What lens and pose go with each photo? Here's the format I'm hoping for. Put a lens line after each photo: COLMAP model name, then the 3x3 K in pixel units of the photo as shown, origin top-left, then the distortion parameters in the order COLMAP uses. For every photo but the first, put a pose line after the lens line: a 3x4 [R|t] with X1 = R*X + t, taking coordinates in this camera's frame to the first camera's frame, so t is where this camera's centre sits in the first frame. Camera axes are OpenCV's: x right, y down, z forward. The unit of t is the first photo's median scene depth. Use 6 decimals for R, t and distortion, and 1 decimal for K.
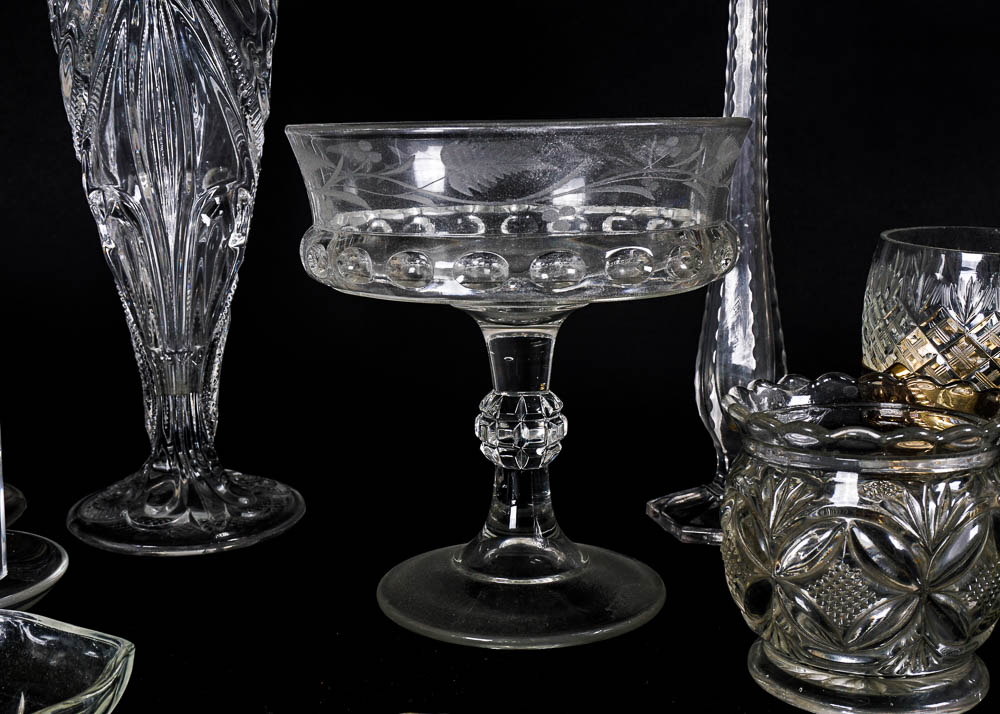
lens RADIAL K [[1363.8, 0, 498.0], [0, 1363.8, 390.1], [0, 0, 1]] dist [-0.007892, 0.026106]
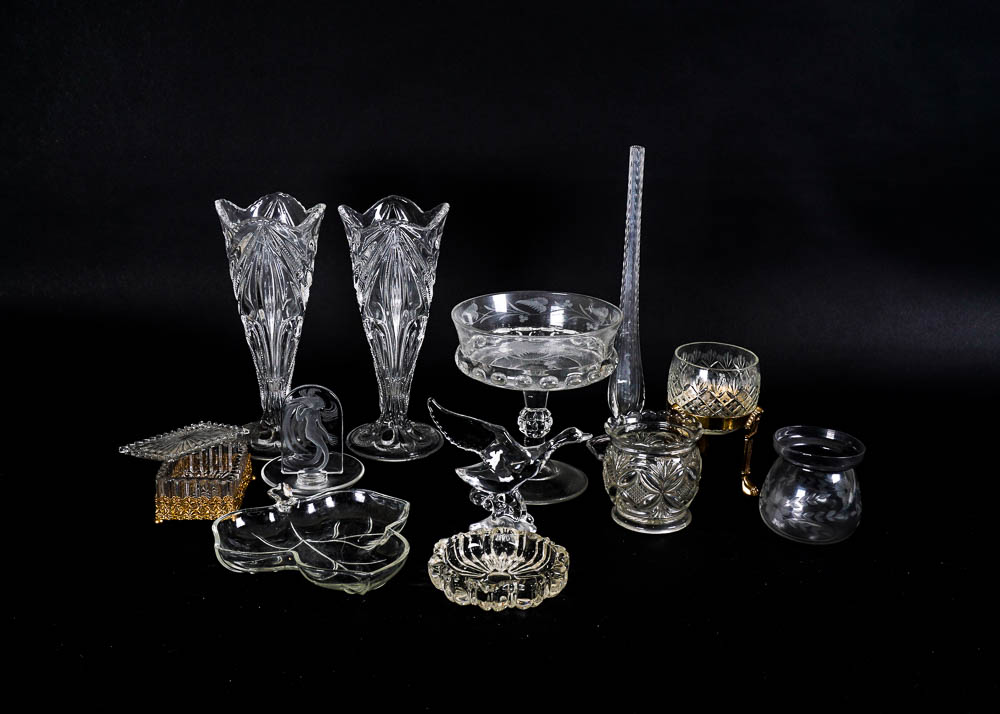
lens RADIAL K [[1202.3, 0, 500.0], [0, 1202.3, 357.0], [0, 0, 1]] dist [-0.000344, -0.000286]
pose [[0.999706, 0.022138, -0.009905, -0.033087], [-0.021062, 0.994963, 0.098009, -0.343244], [0.012024, -0.097771, 0.995136, -1.391018]]
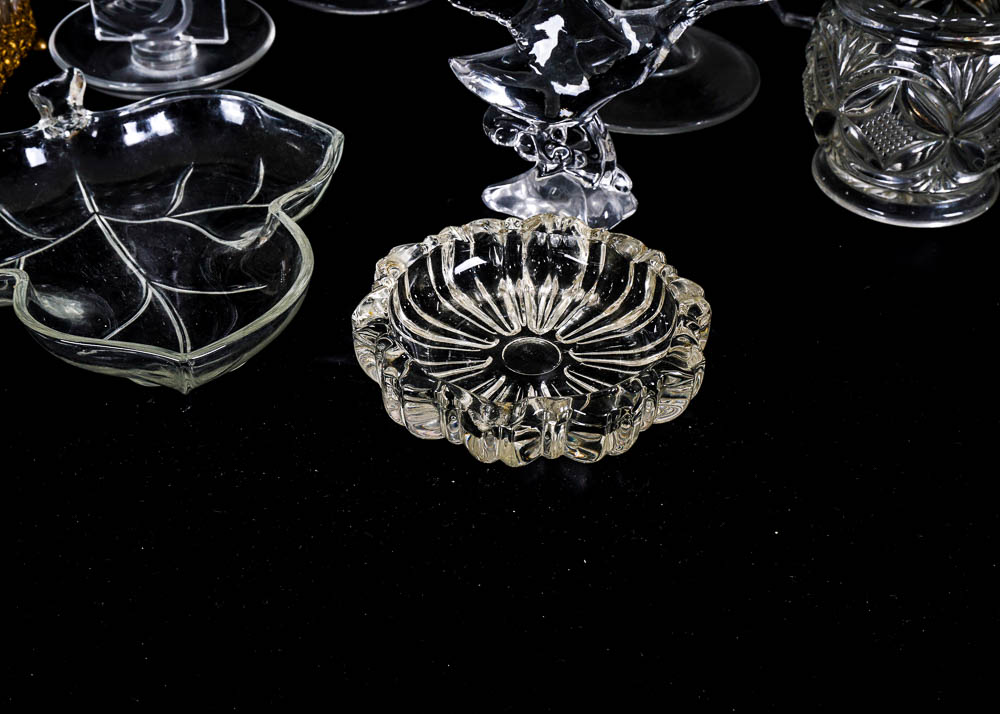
lens RADIAL K [[1358.1, 0, 500.0], [0, 1358.1, 420.6], [0, 0, 1]] dist [-0.023858, 0.086613]
pose [[0.994313, 0.081432, -0.068637, -0.000371], [-0.036954, 0.868246, 0.494756, -0.191626], [0.099882, -0.489406, 0.866317, -0.224892]]
